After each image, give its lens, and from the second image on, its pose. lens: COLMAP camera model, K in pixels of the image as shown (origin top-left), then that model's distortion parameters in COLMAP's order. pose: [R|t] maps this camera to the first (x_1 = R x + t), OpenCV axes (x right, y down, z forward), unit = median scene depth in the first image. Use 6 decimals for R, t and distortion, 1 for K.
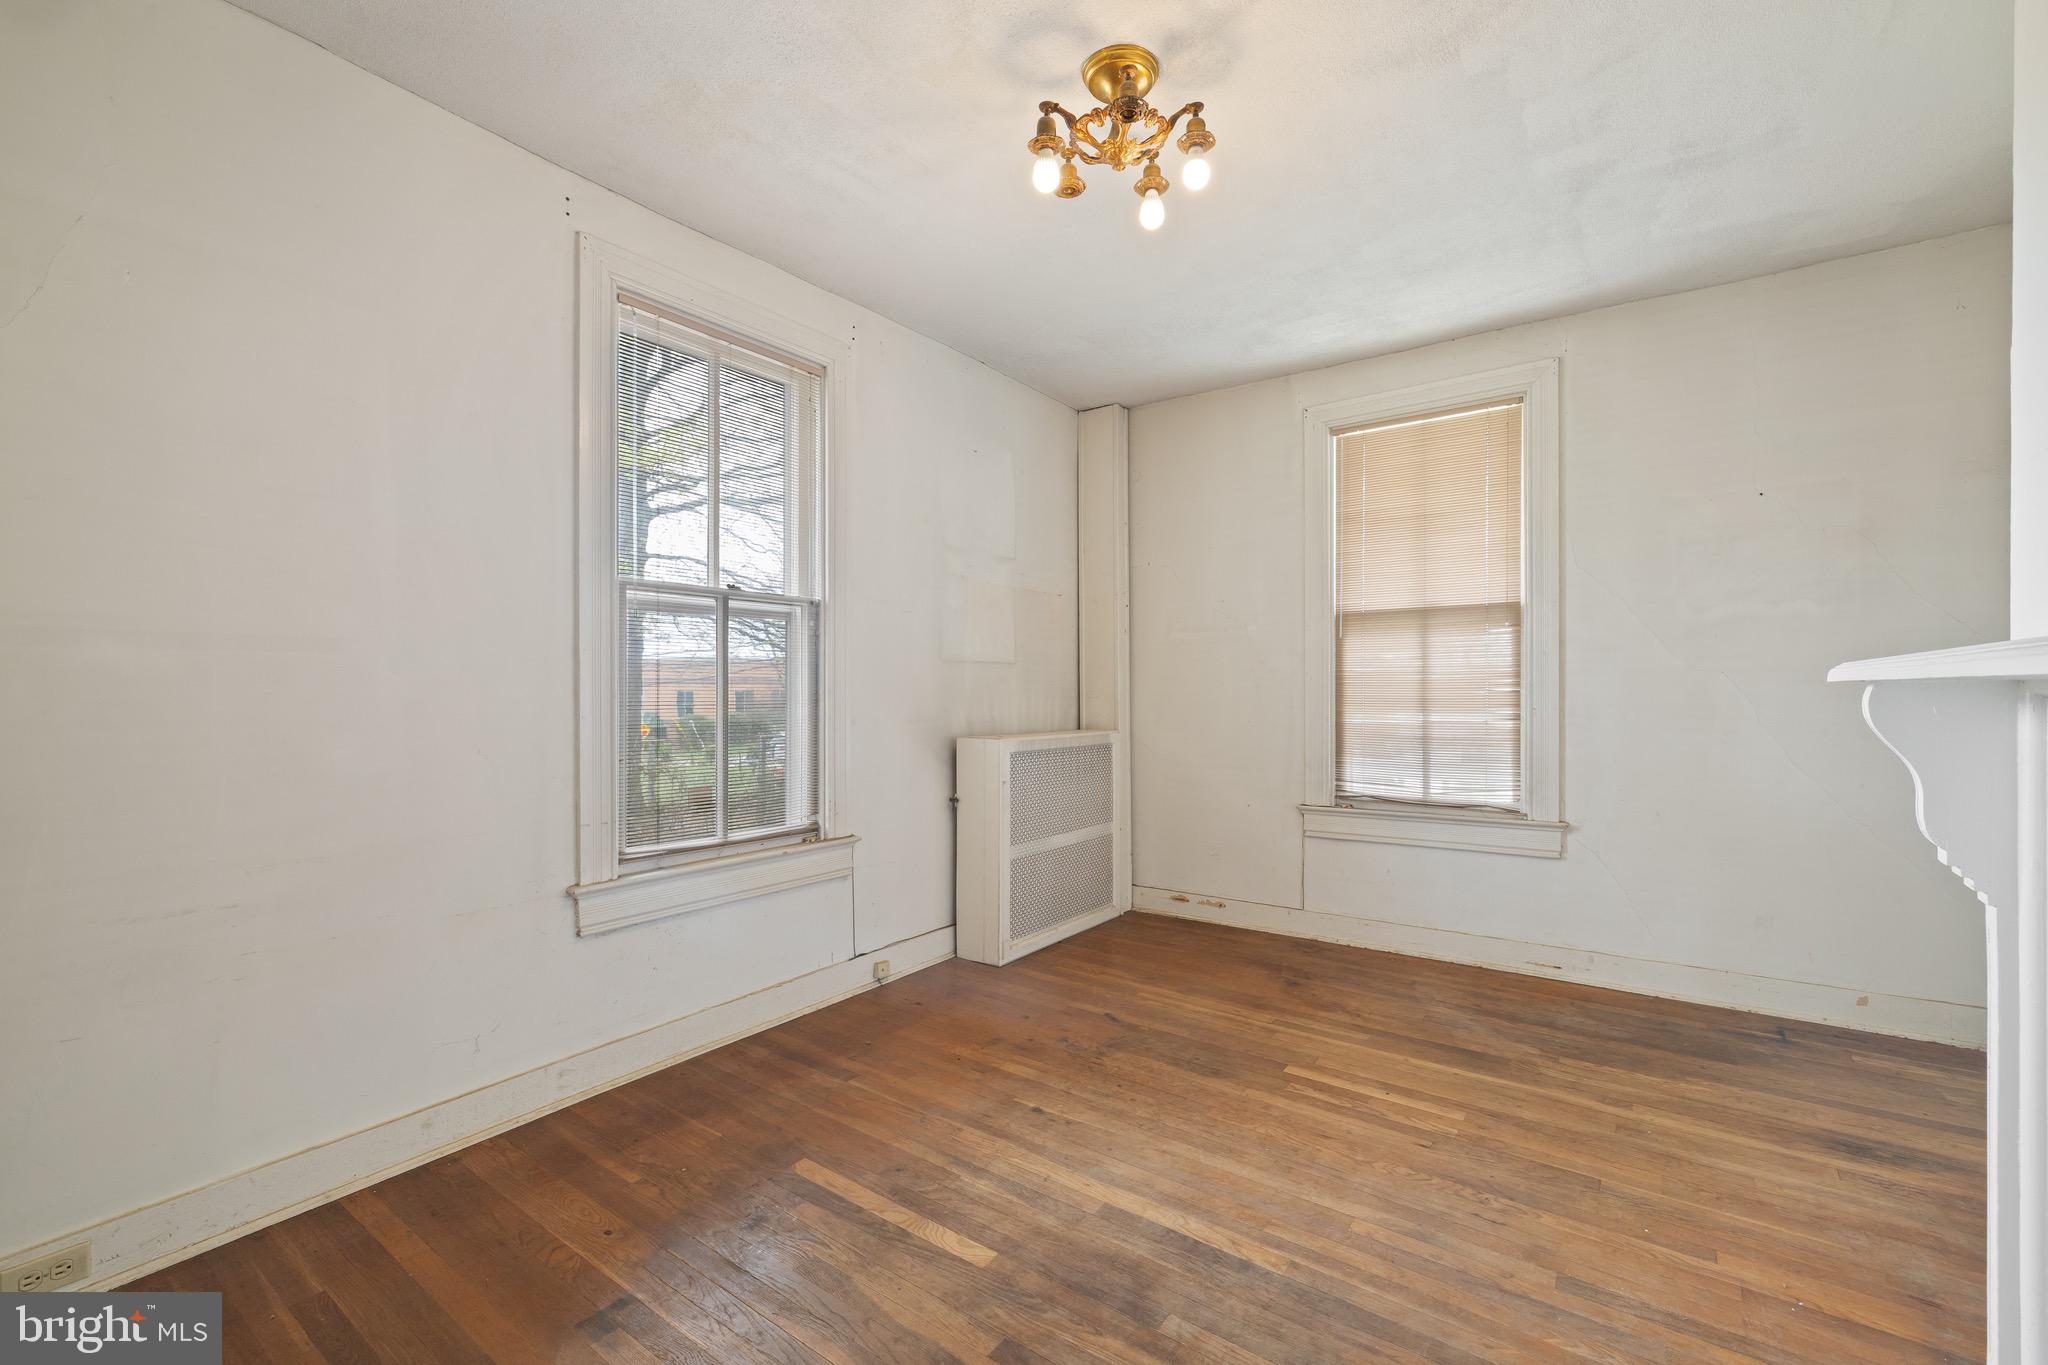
lens RADIAL K [[871.7, 0, 1028.6], [0, 871.7, 691.2], [0, 0, 1]] dist [0.001335, 0.000488]
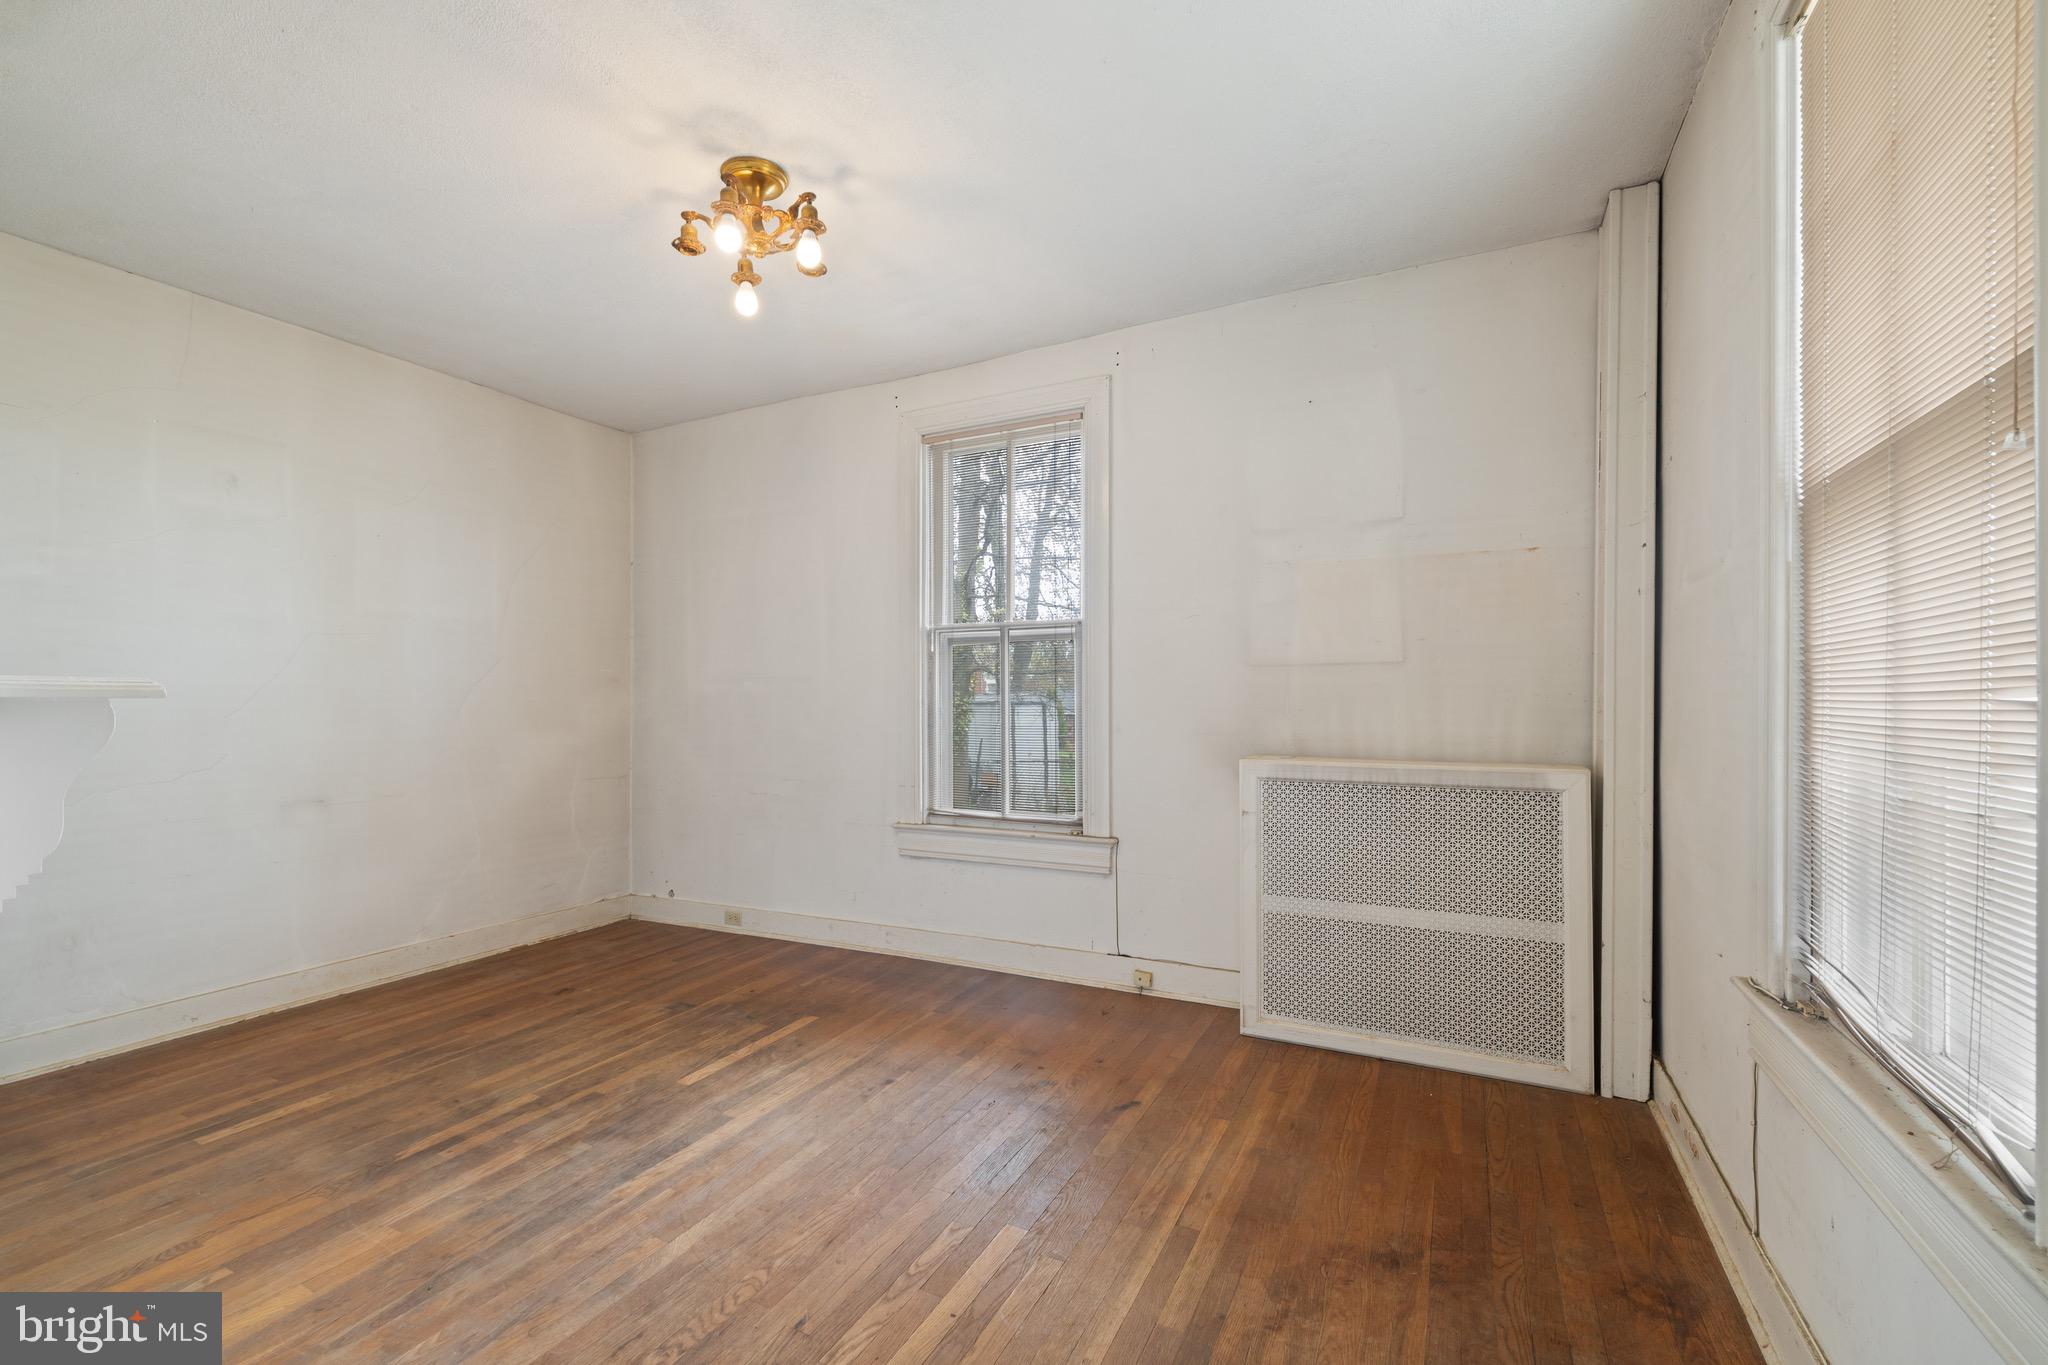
lens RADIAL K [[865.6, 0, 1017.7], [0, 865.6, 707.7], [0, 0, 1]] dist [-0.001576, -0.000009]
pose [[0.147476, 0.007443, -0.989038, 0.868154], [0.002011, 0.999967, 0.007825, -0.000751], [0.989064, -0.003143, 0.147456, 0.781854]]
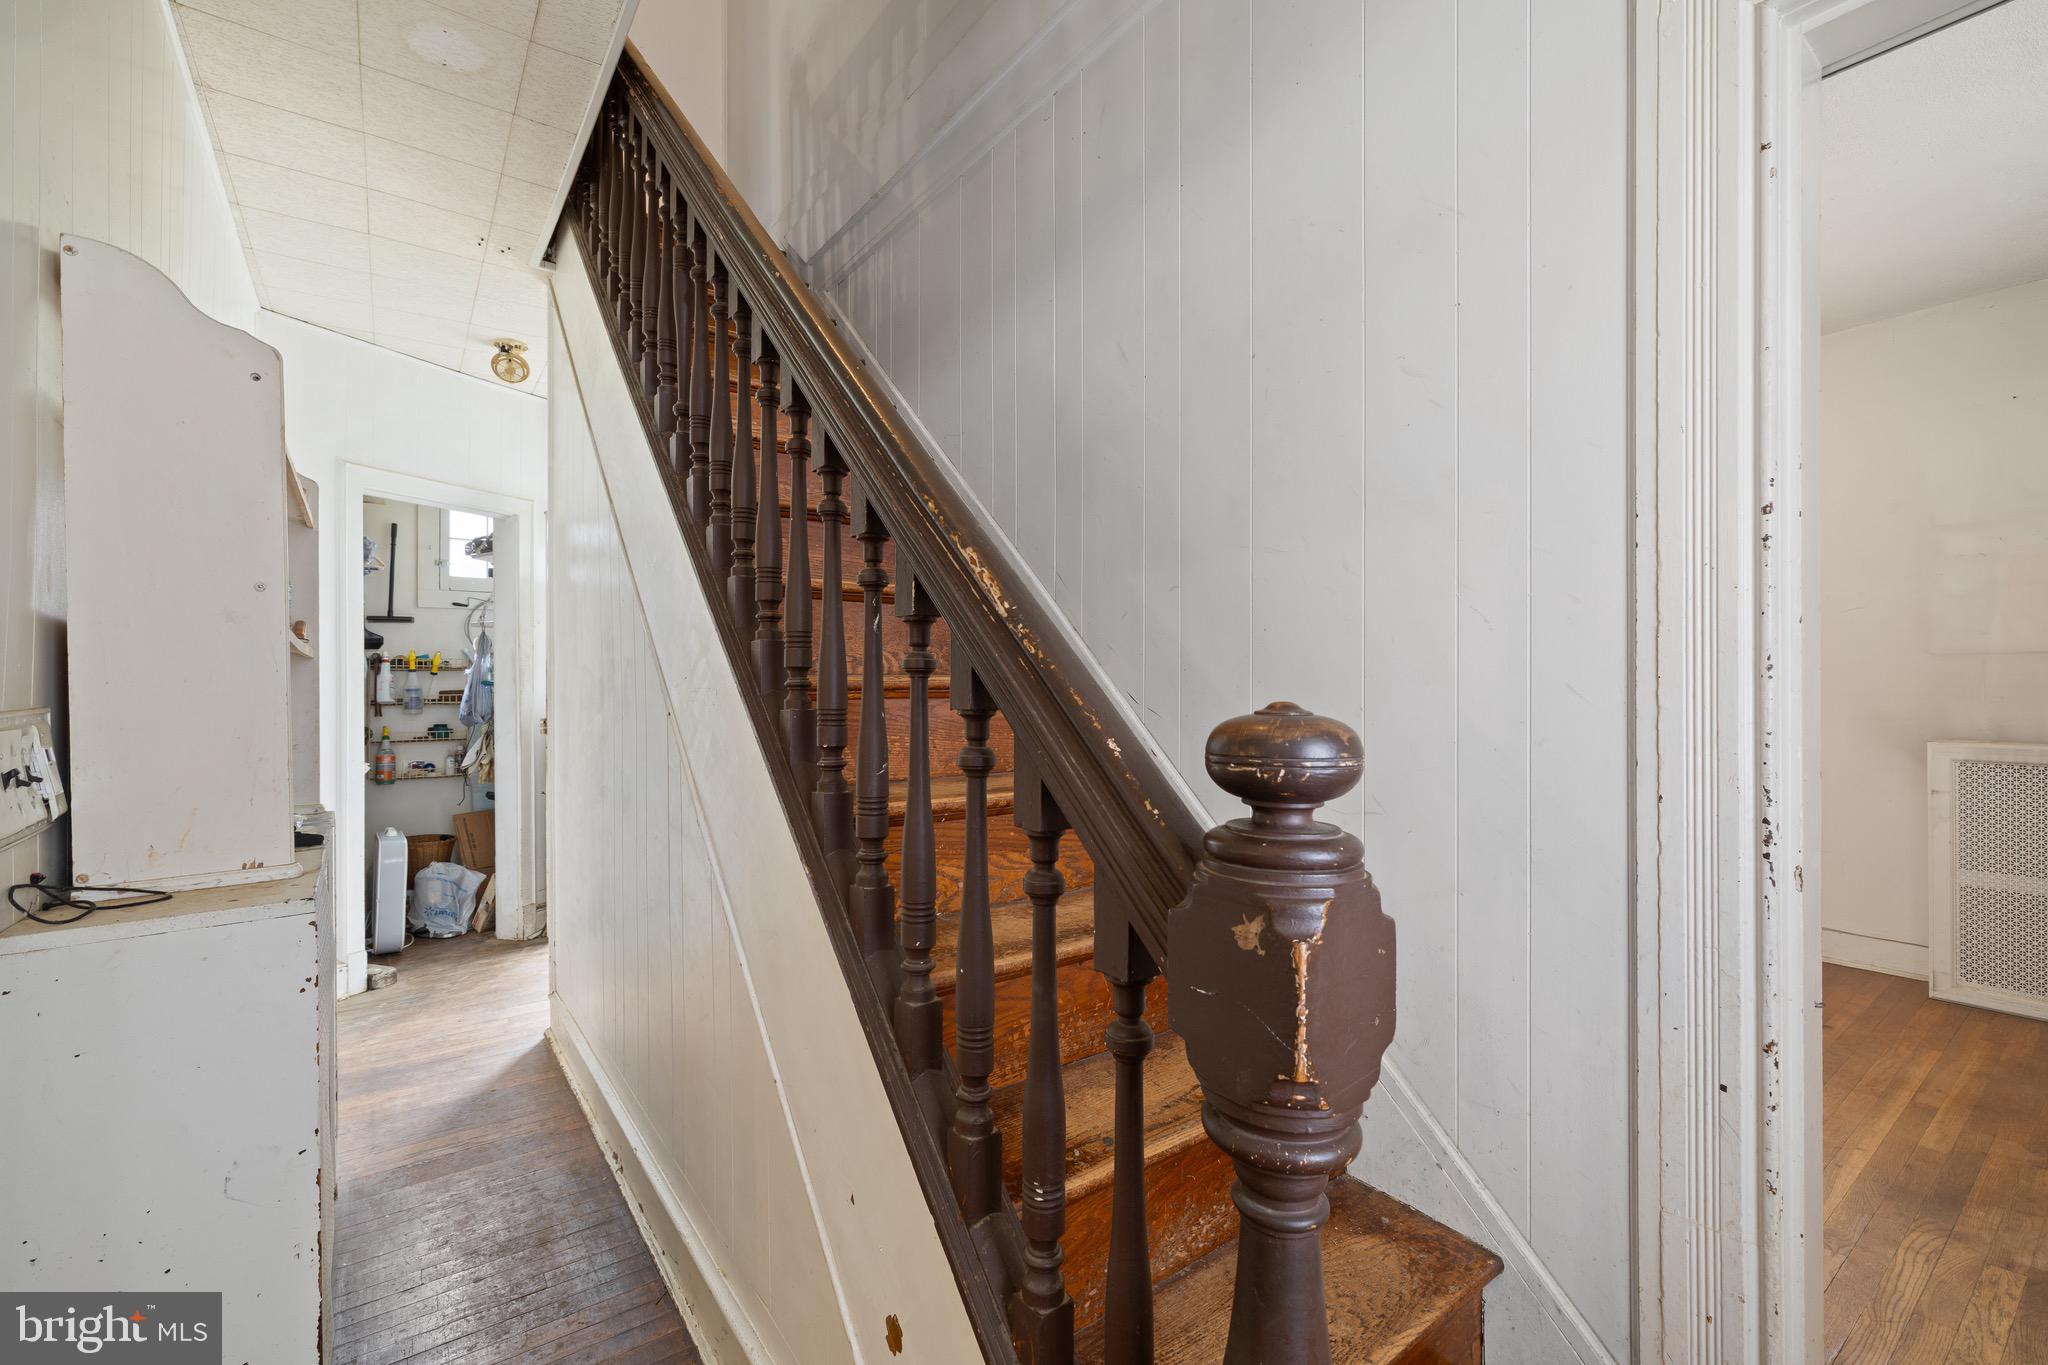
lens RADIAL K [[871.7, 0, 1028.6], [0, 871.7, 691.2], [0, 0, 1]] dist [0.001335, 0.000488]
pose [[-0.304428, 0.004148, -0.952526, 1.276904], [0.002618, 0.999990, 0.003518, -0.003134], [0.952532, -0.001423, -0.304436, 0.460552]]
